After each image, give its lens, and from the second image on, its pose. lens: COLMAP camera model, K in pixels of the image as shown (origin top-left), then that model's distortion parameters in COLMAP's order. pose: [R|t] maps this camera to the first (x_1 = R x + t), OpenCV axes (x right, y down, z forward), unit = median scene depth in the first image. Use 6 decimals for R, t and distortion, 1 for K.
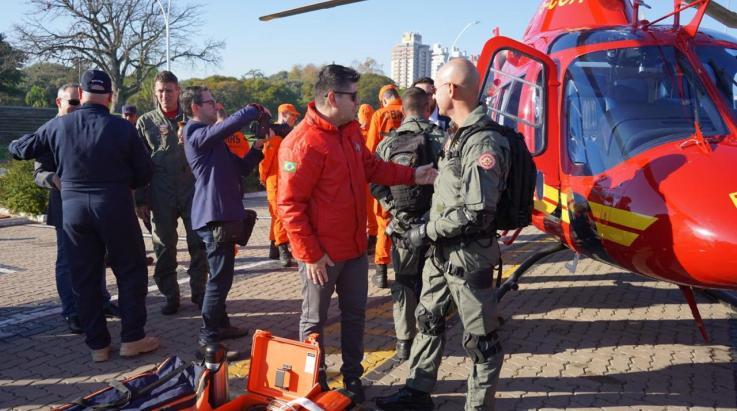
lens RADIAL K [[599.0, 0, 367.7], [0, 599.0, 197.1], [0, 0, 1]] dist [-0.003648, 0.011613]
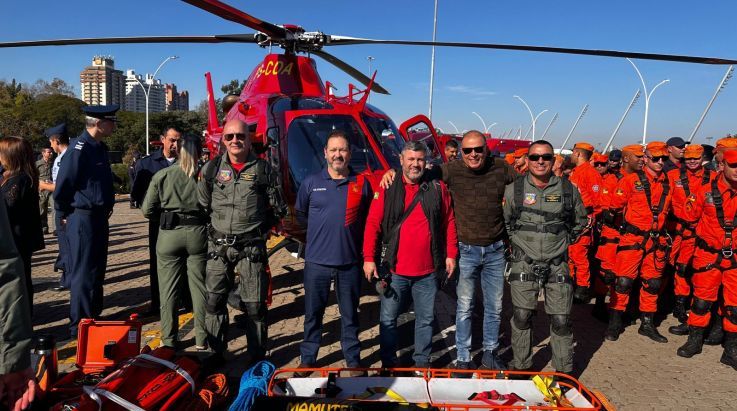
lens RADIAL K [[524.6, 0, 369.9], [0, 524.6, 204.8], [0, 0, 1]] dist [0.053585, -0.063953]
pose [[0.861044, -0.034979, 0.507326, -0.173882], [0.042850, 0.999074, -0.003842, 0.002433], [-0.506722, 0.025047, 0.861746, -0.246297]]
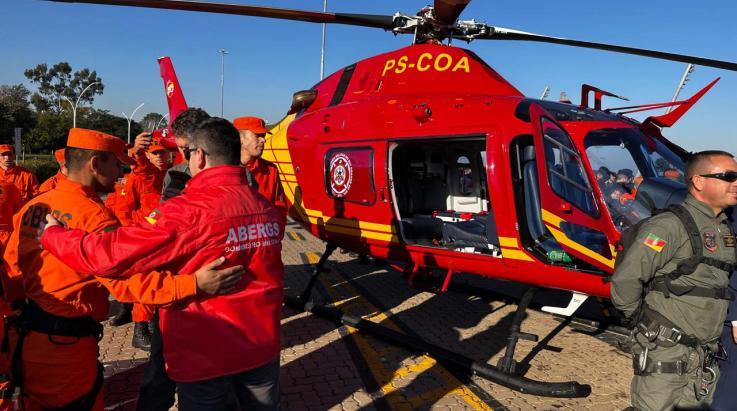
lens RADIAL K [[524.6, 0, 352.6], [0, 524.6, 207.3], [0, 0, 1]] dist [0.053585, -0.063953]
pose [[0.675110, -0.040394, 0.736610, -0.713210], [0.045563, 0.998877, 0.013017, -0.122560], [-0.736309, 0.024774, 0.676192, 0.650881]]
